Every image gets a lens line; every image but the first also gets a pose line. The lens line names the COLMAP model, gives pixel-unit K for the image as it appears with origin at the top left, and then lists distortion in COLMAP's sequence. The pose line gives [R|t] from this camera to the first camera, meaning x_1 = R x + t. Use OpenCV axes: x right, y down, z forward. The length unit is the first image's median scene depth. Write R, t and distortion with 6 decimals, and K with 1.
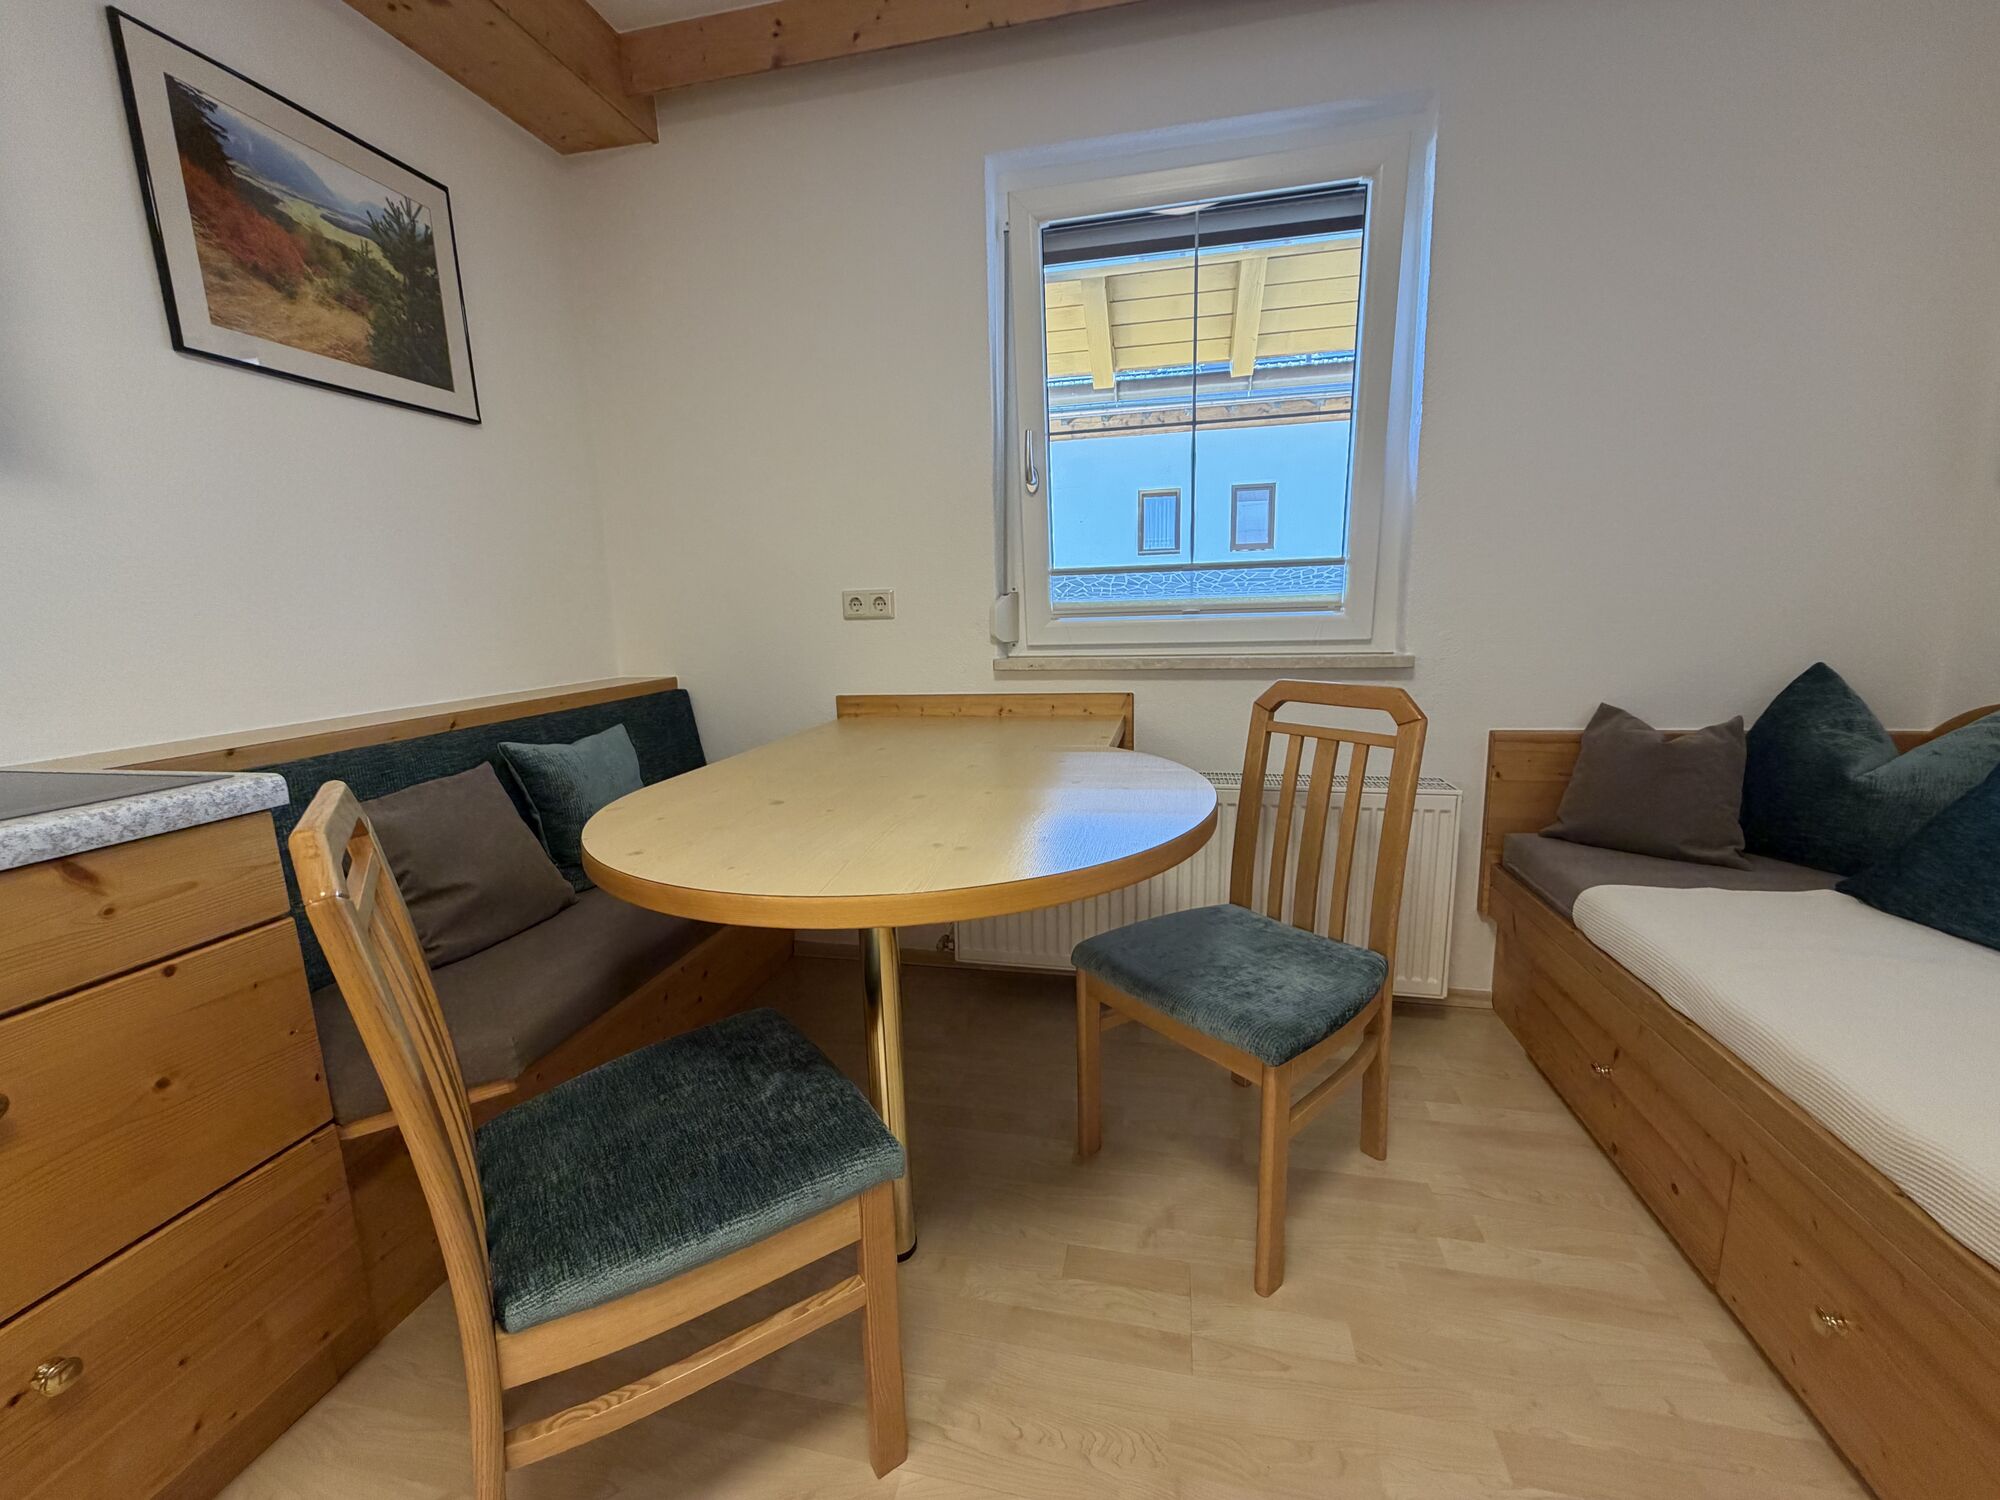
lens RADIAL K [[796.9, 0, 1000.1], [0, 796.9, 748.7], [0, 0, 1]] dist [0.000602, -0.000081]
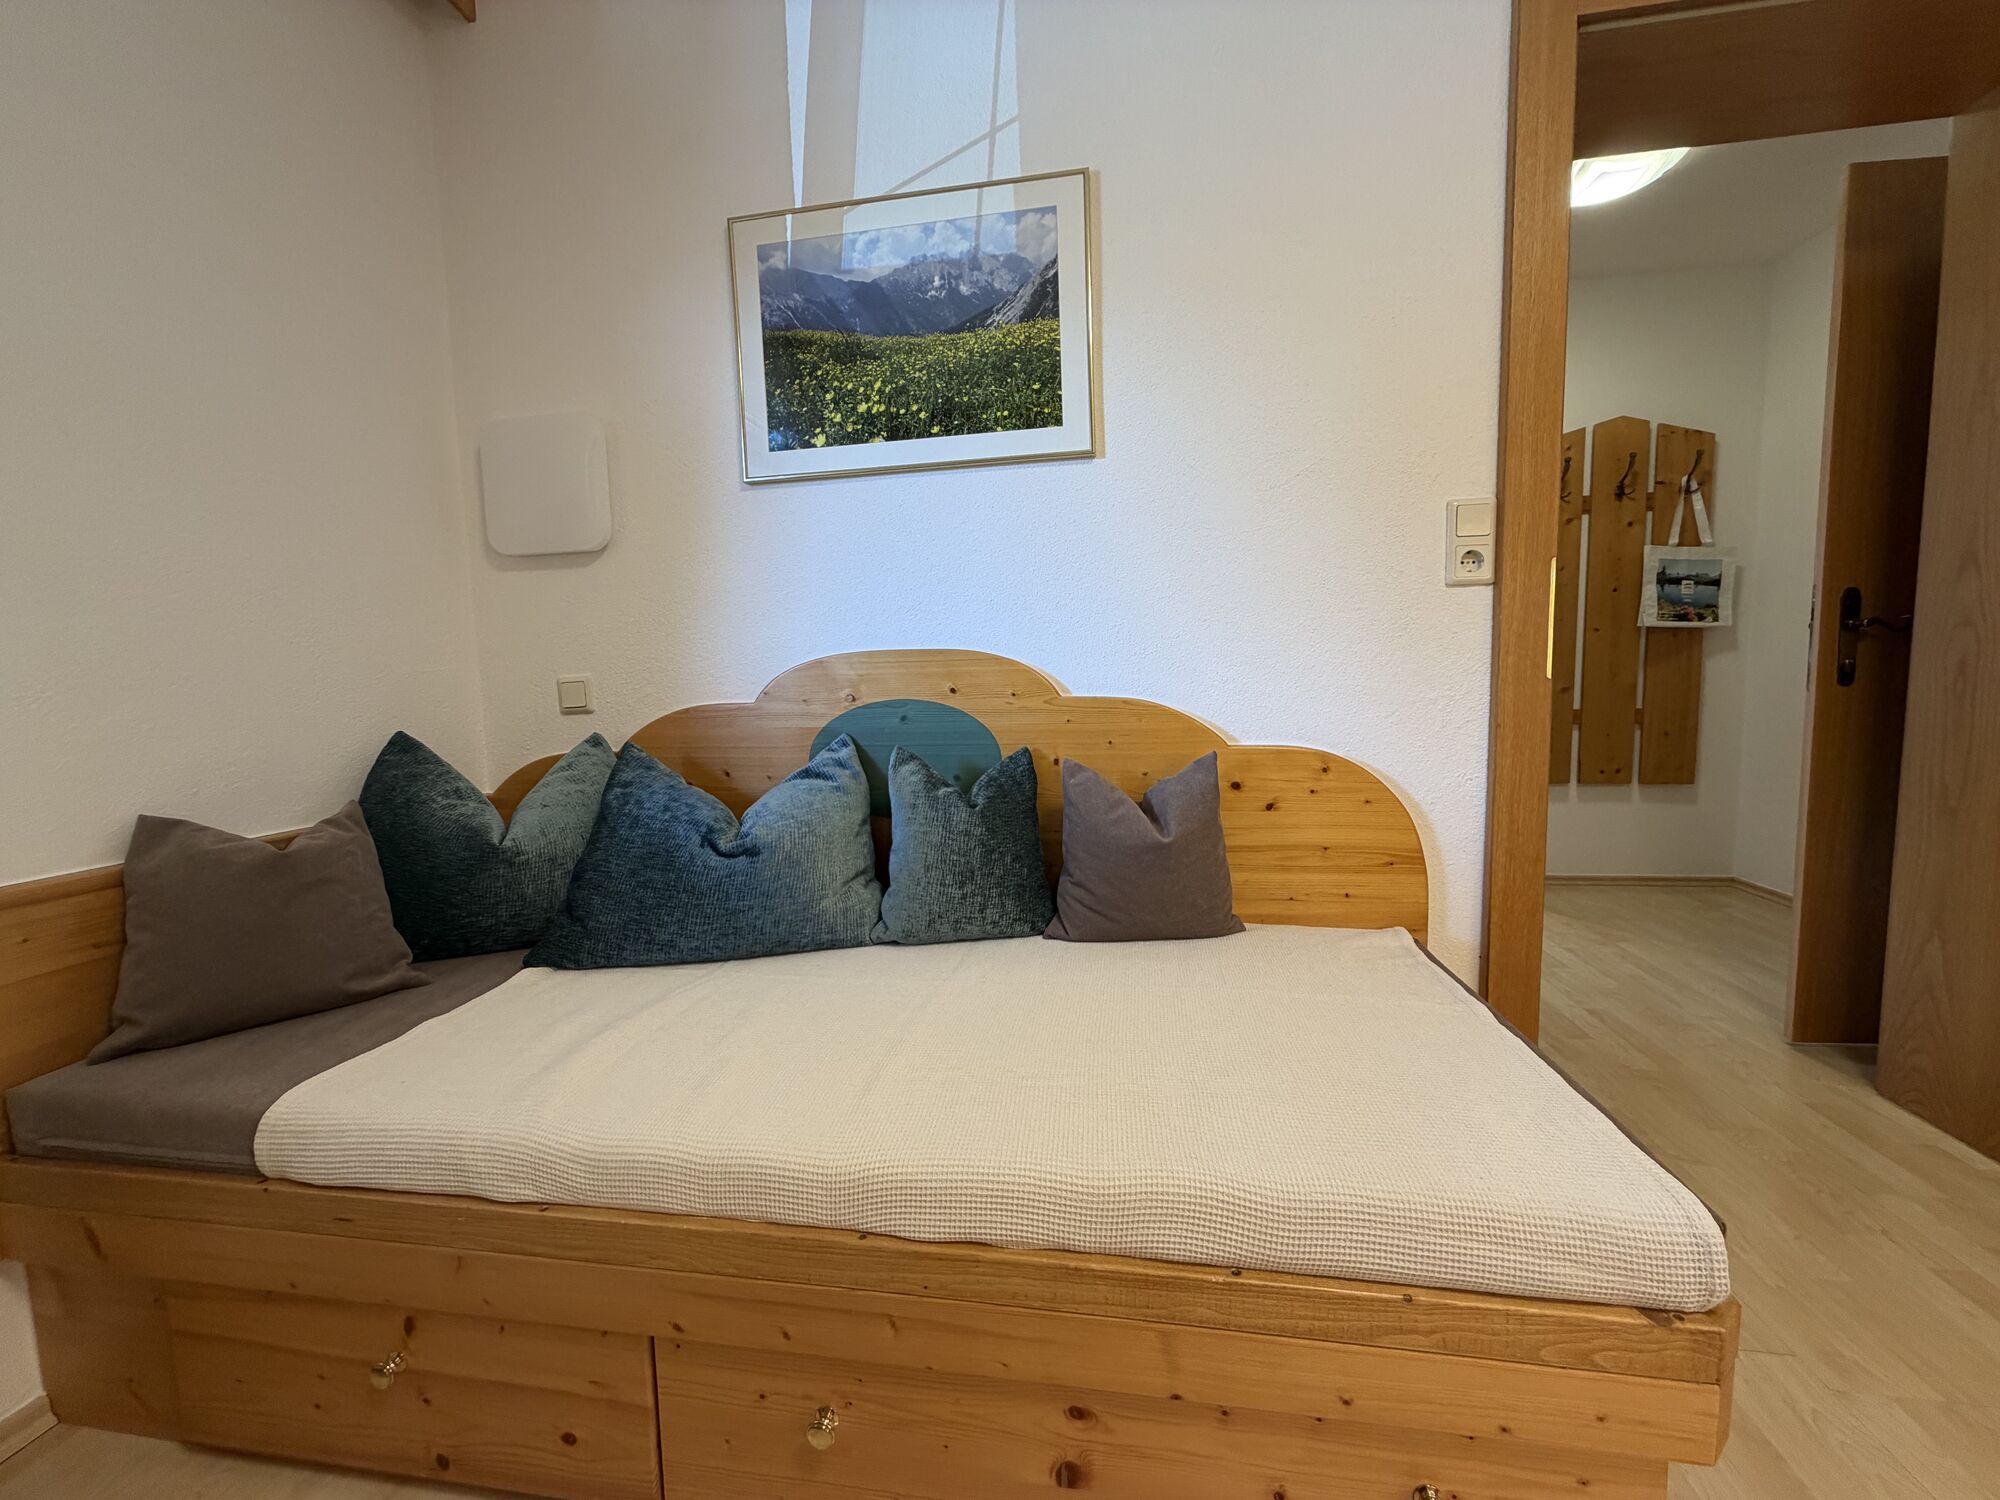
lens RADIAL K [[796.9, 0, 992.6], [0, 796.9, 745.3], [0, 0, 1]] dist [0.000602, -0.000081]
pose [[-0.043717, -0.057612, 0.997381, 0.127516], [0.207388, 0.976066, 0.065471, -0.016326], [-0.977282, 0.209707, -0.030722, 0.425786]]
